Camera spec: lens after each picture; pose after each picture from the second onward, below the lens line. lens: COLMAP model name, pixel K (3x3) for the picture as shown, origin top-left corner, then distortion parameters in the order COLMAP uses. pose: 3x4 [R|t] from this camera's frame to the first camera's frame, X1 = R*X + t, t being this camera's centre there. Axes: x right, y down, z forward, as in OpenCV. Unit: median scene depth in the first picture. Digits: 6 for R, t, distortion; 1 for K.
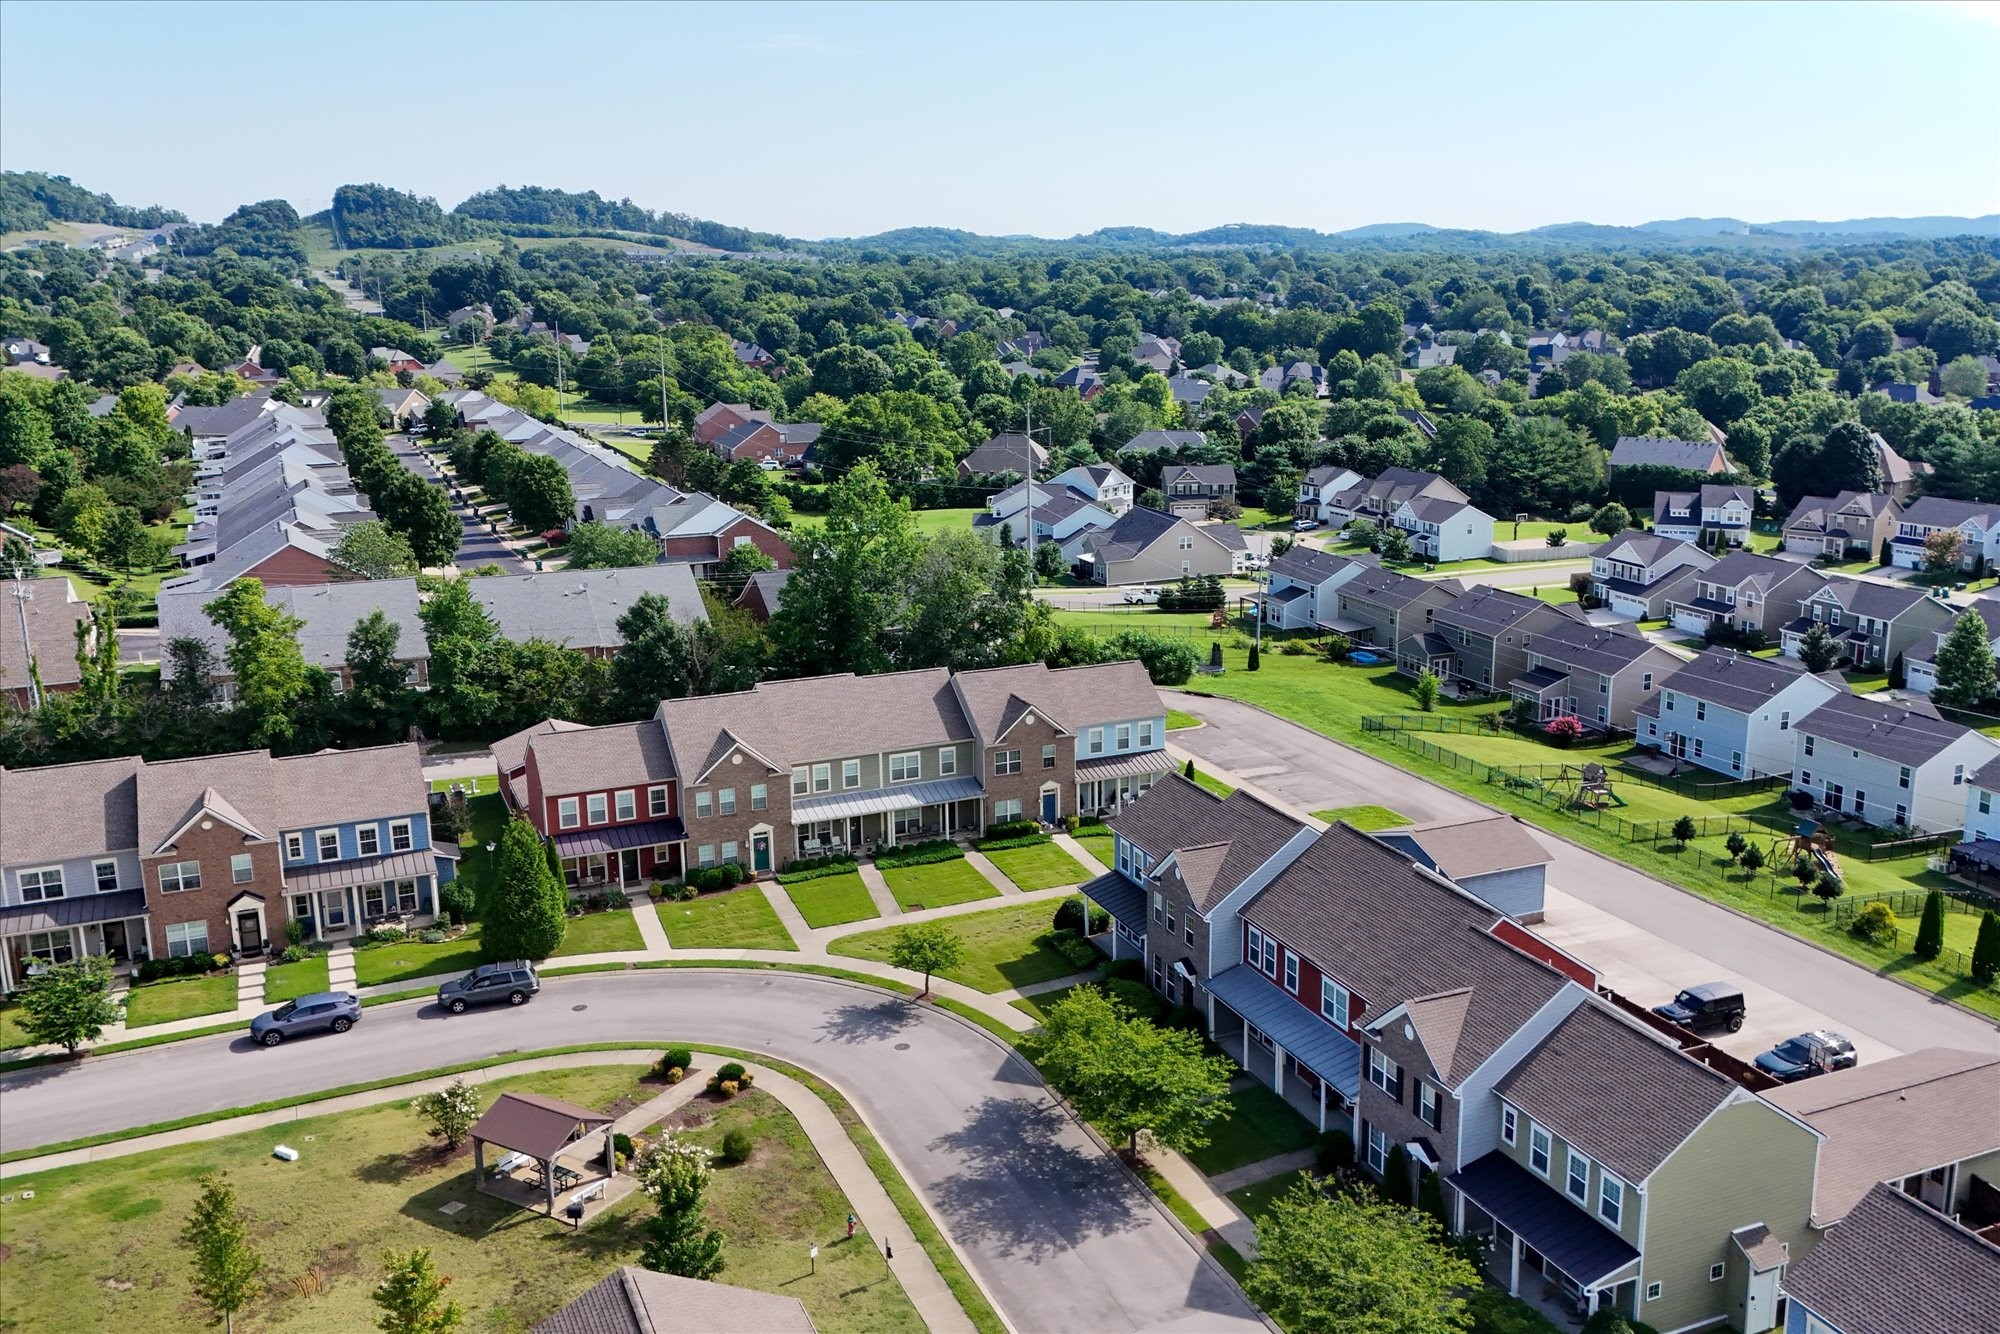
lens RADIAL K [[1710.4, 0, 1060.6], [0, 1710.4, 669.1], [0, 0, 1]] dist [0.105958, -0.169961]
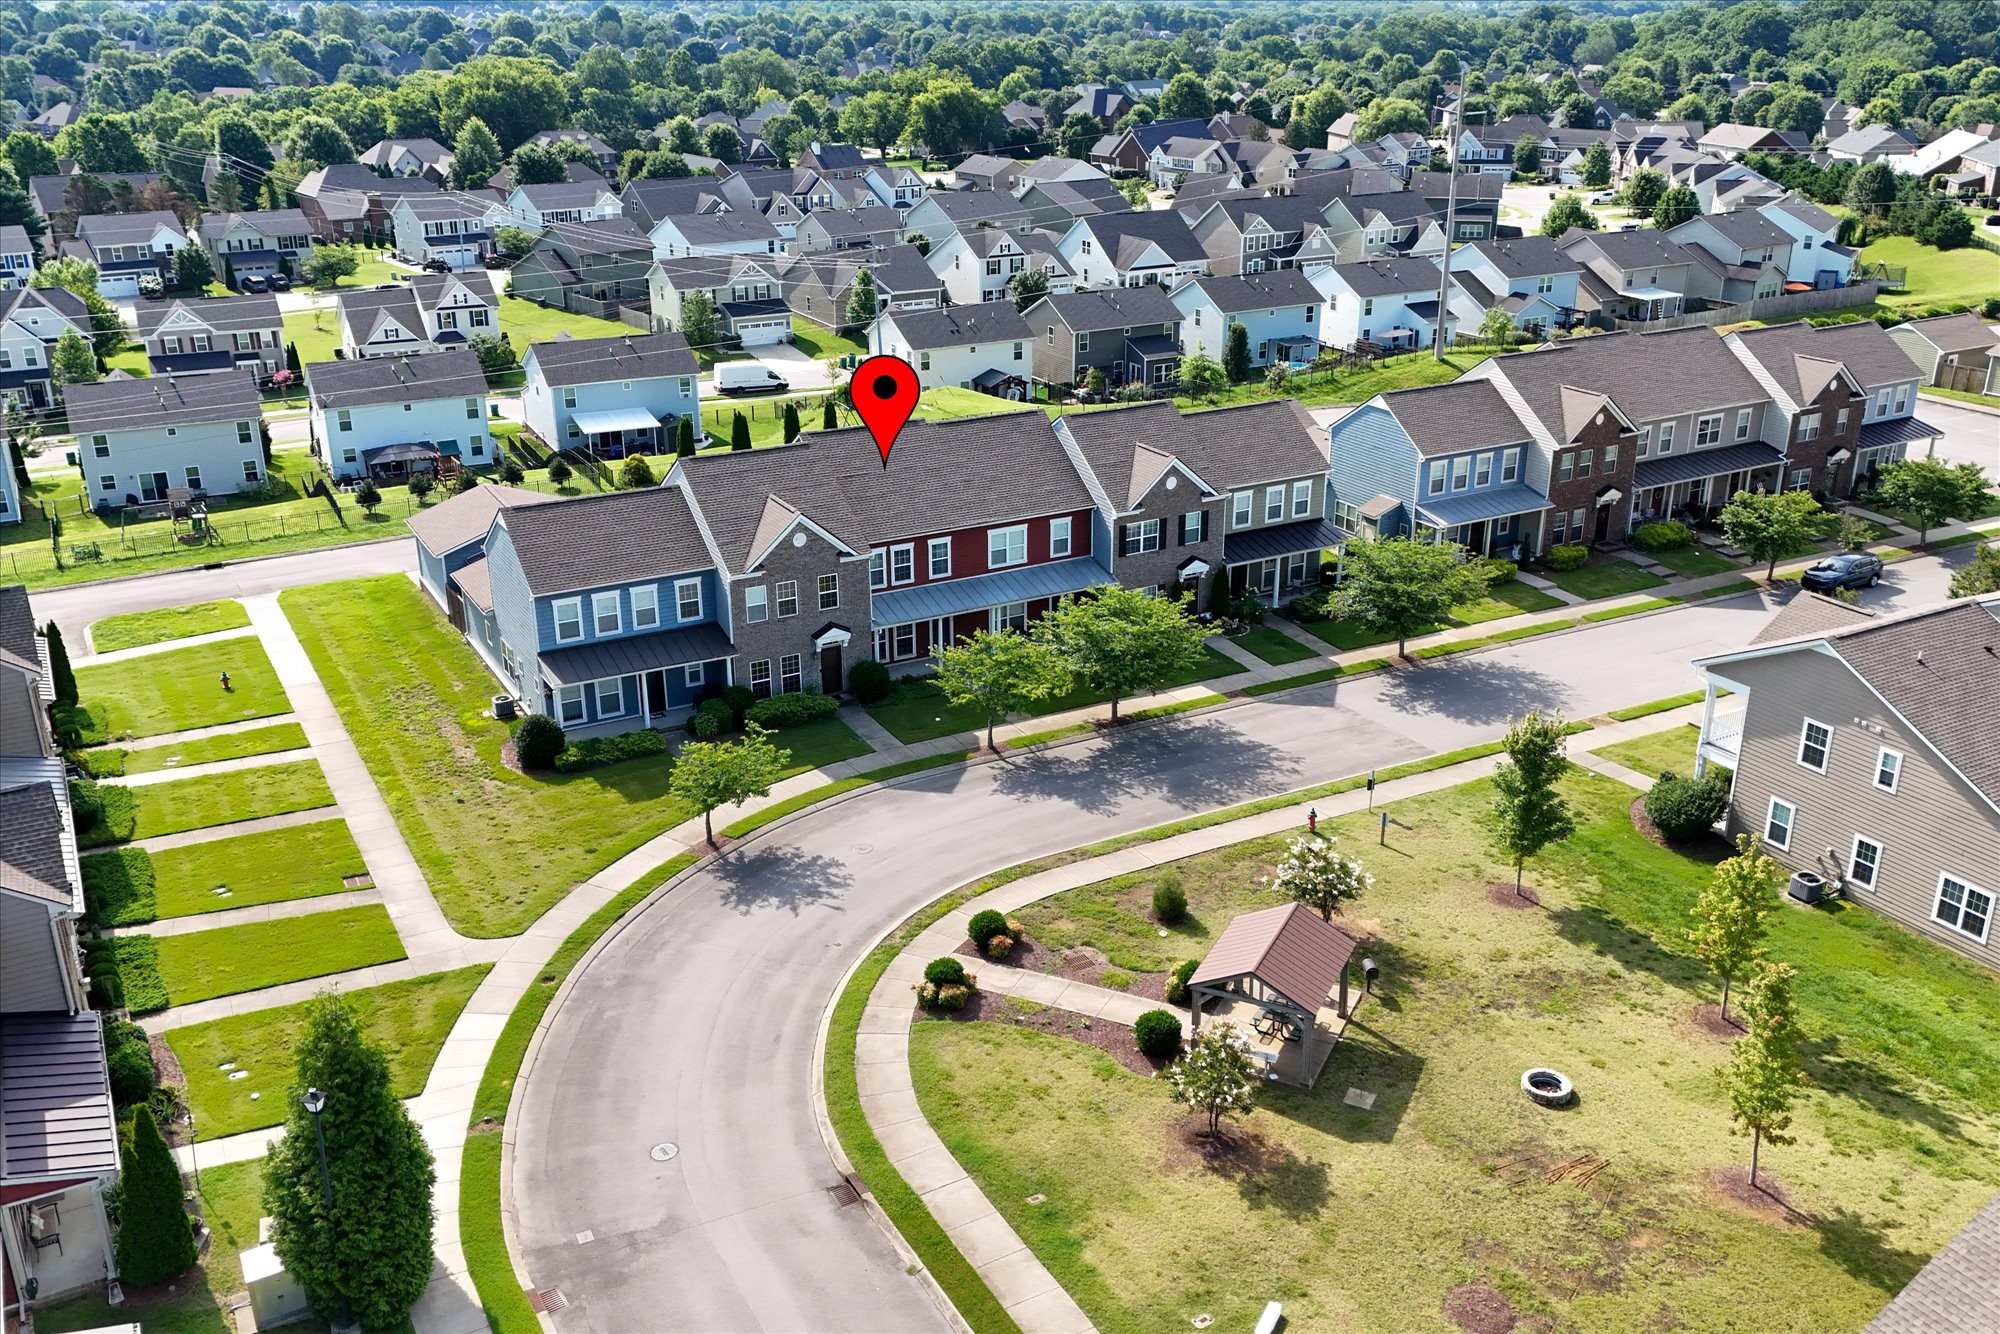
lens RADIAL K [[1732.1, 0, 995.3], [0, 1732.1, 671.9], [0, 0, 1]] dist [0.082010, -0.075069]
pose [[-0.074846, -0.361236, 0.929466, -0.594311], [0.238458, 0.898555, 0.368424, -0.092176], [-0.968264, 0.249214, 0.018886, 0.687602]]
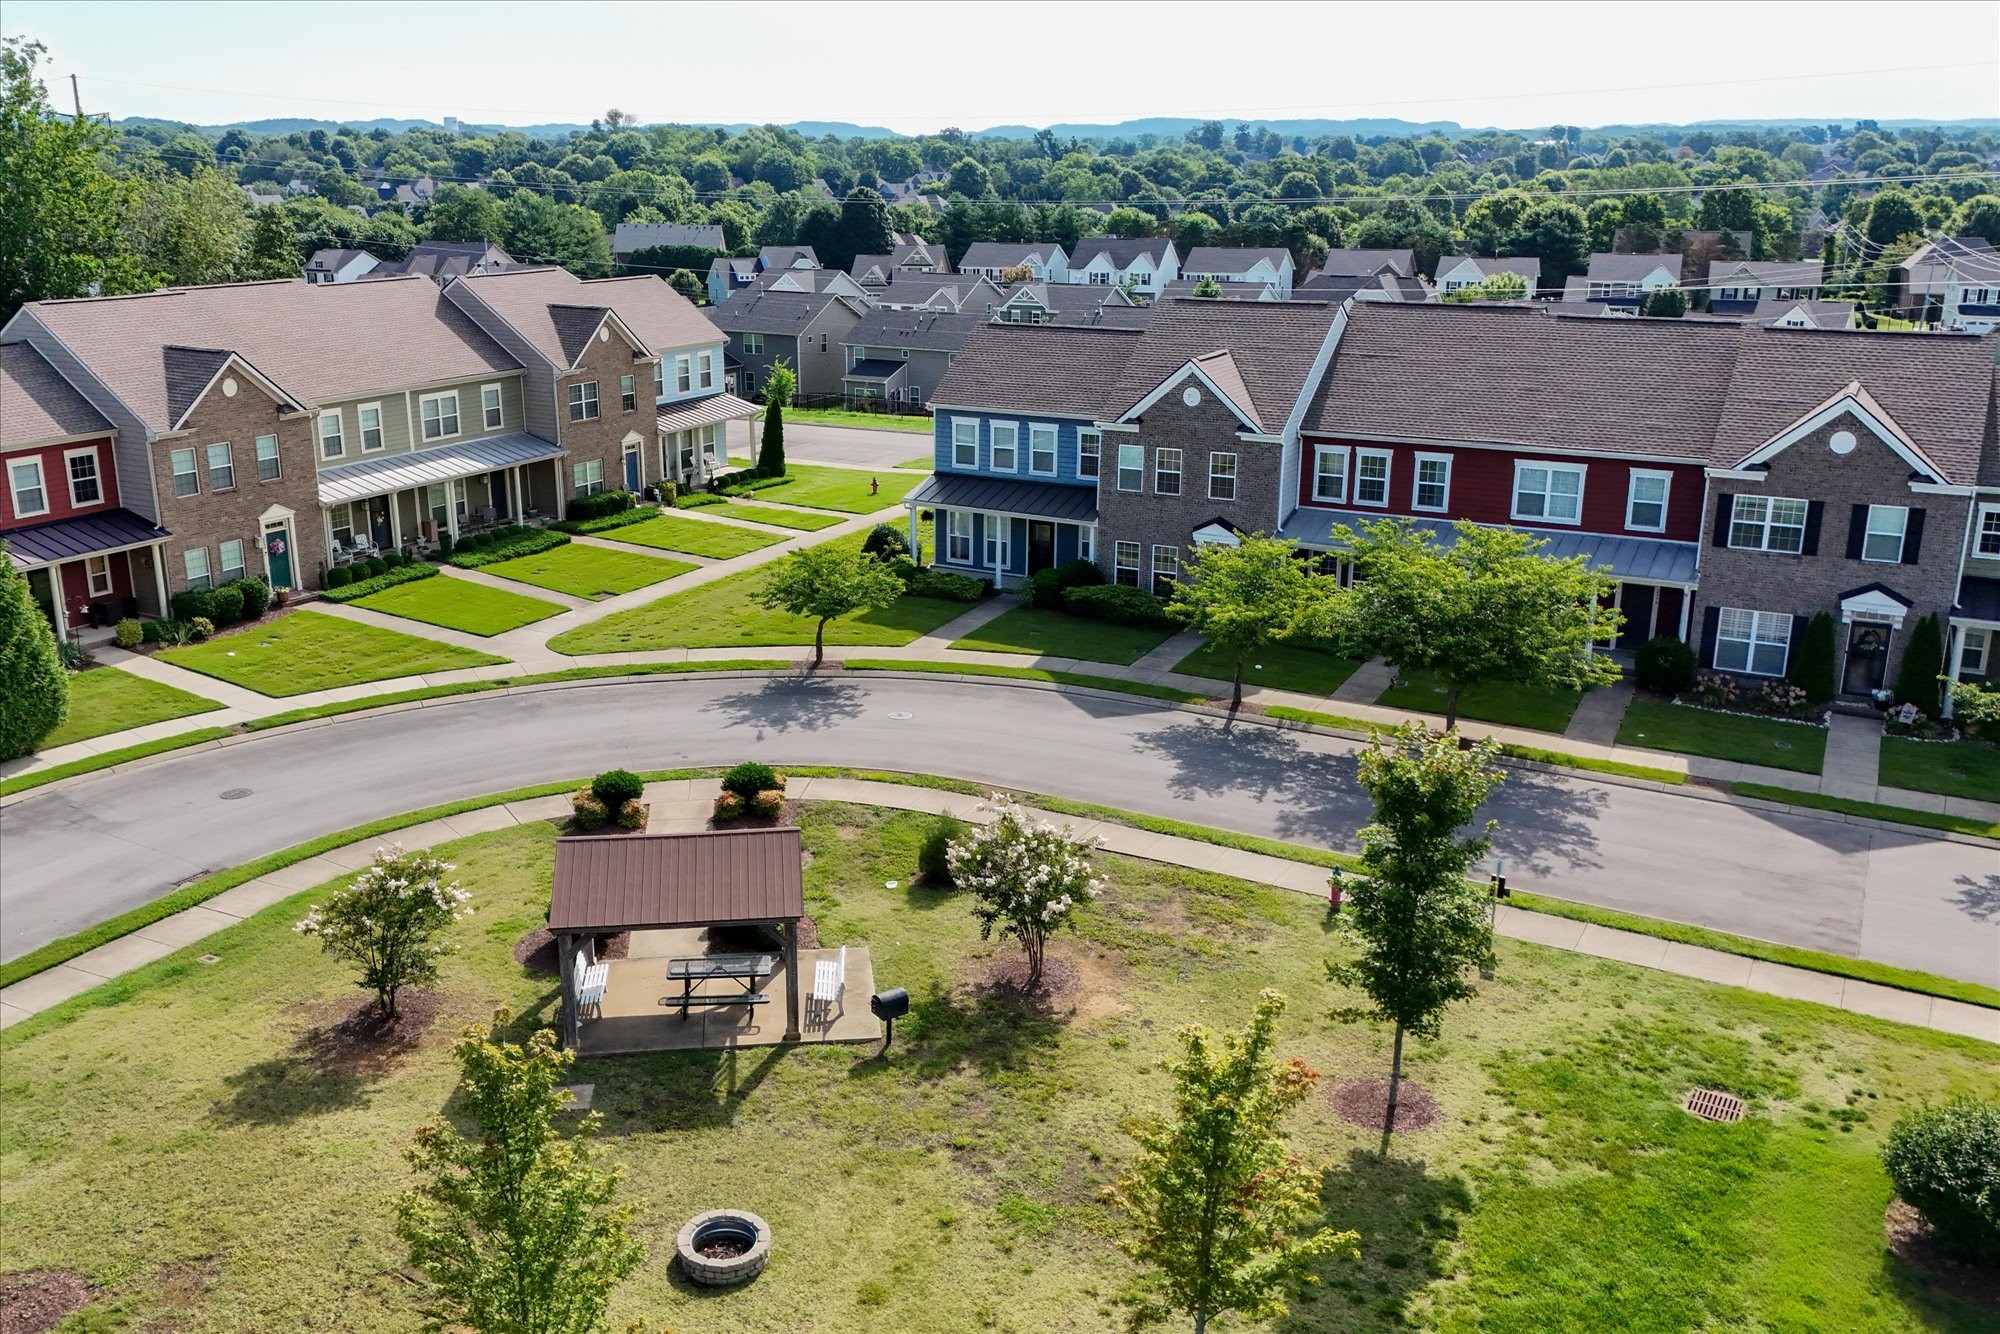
lens RADIAL K [[1718.0, 0, 937.7], [0, 1718.0, 670.2], [0, 0, 1]] dist [0.139122, -0.228972]
pose [[0.809232, -0.163181, 0.564372, -0.316830], [0.132705, 0.986594, 0.094982, 0.112349], [-0.572305, -0.001967, 0.820039, 0.377792]]
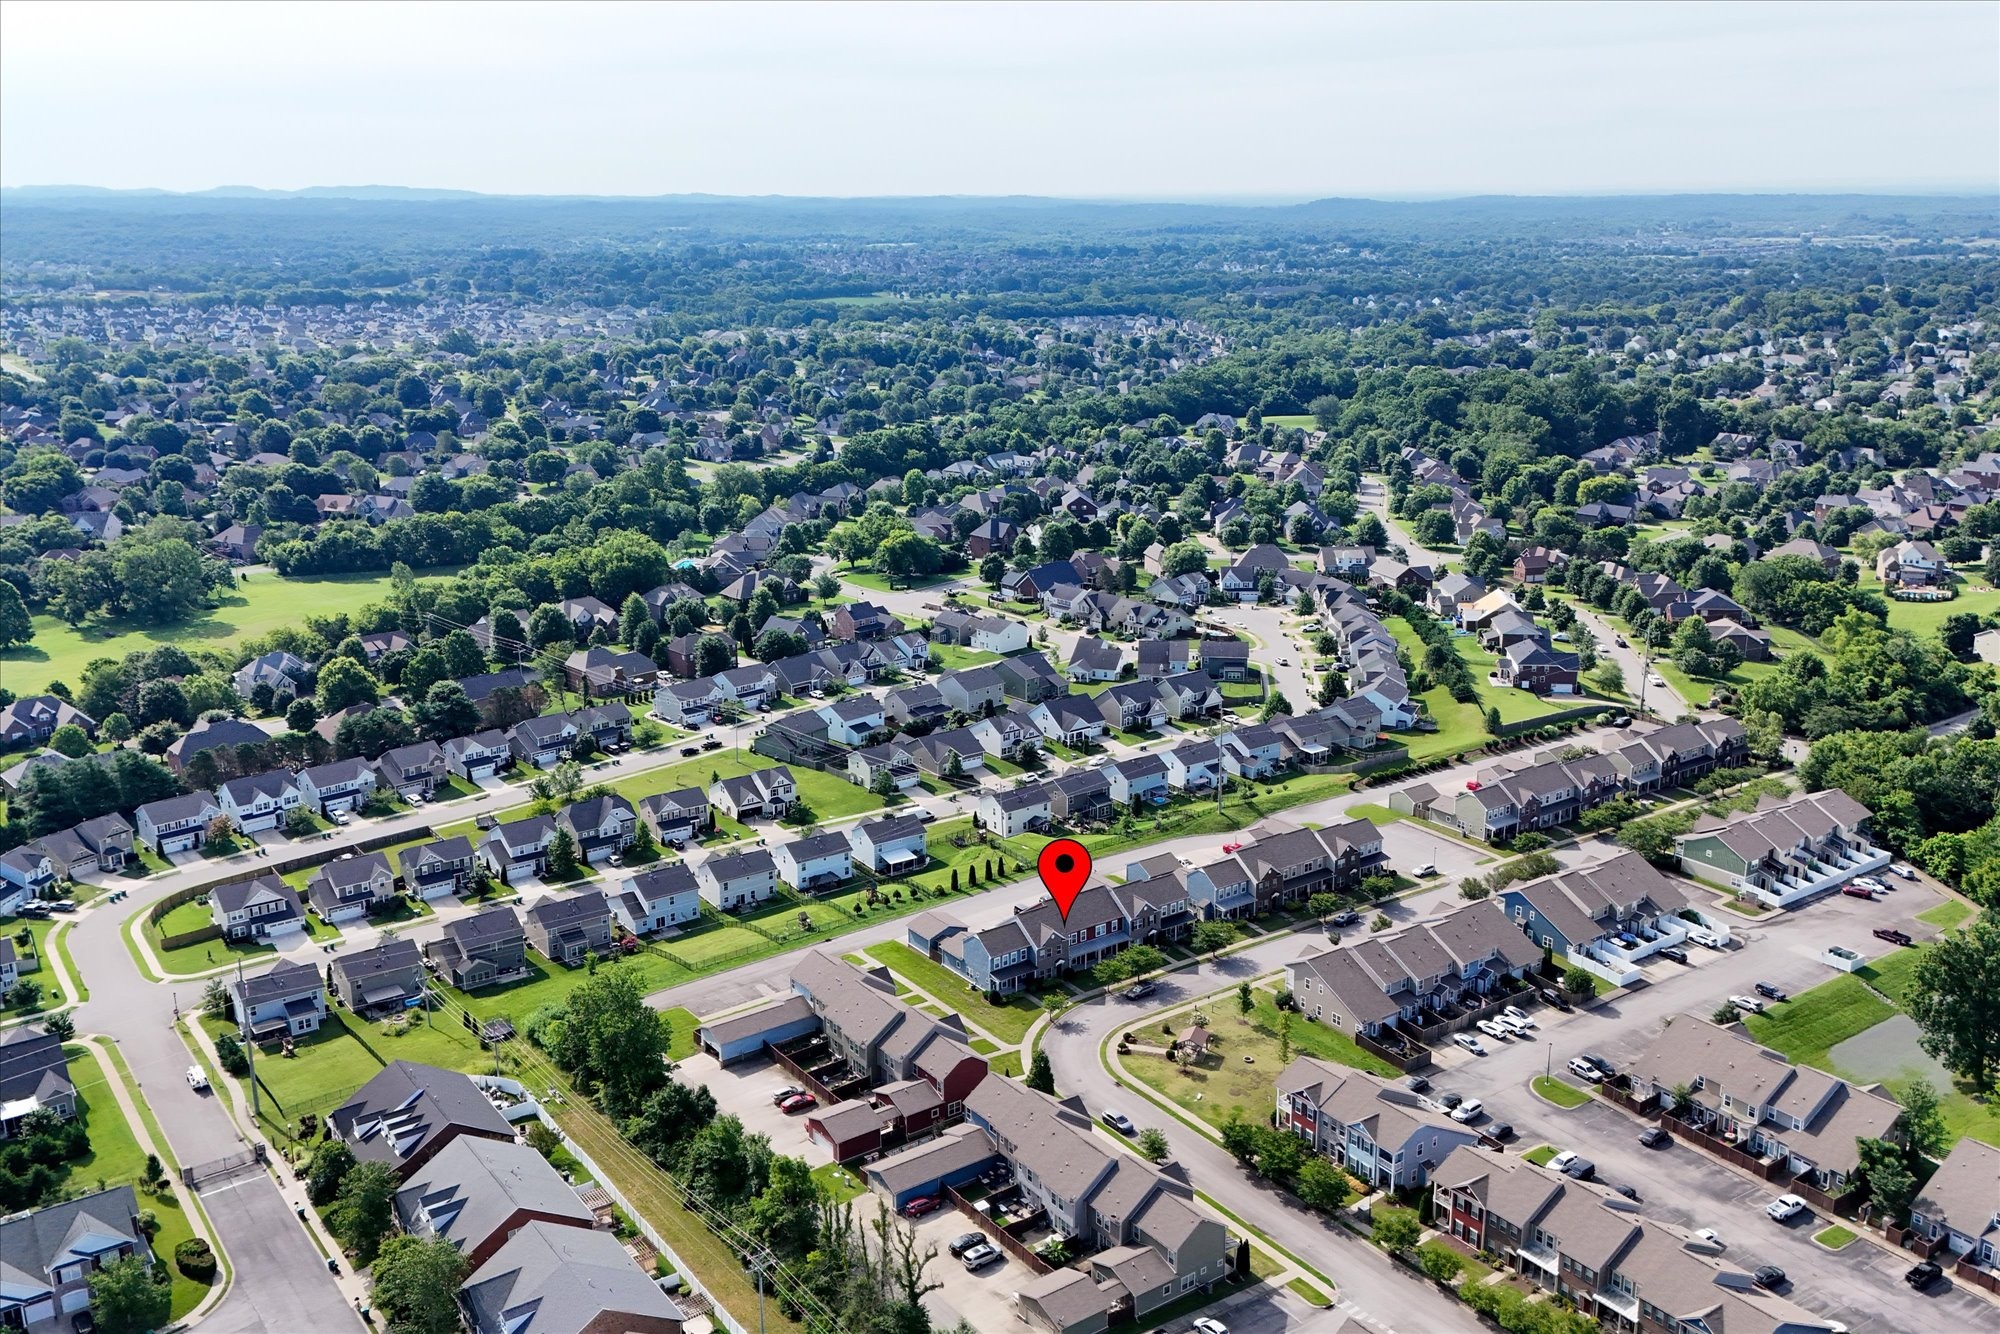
lens RADIAL K [[1772.4, 0, 1000.0], [0, 1772.4, 667.0], [0, 0, 1]] dist [0.197572, -0.471737]
pose [[-0.194453, -0.257729, 0.946448, -2.244874], [0.236830, 0.923986, 0.300270, -1.048802], [-0.951893, 0.282535, -0.118634, 1.026322]]
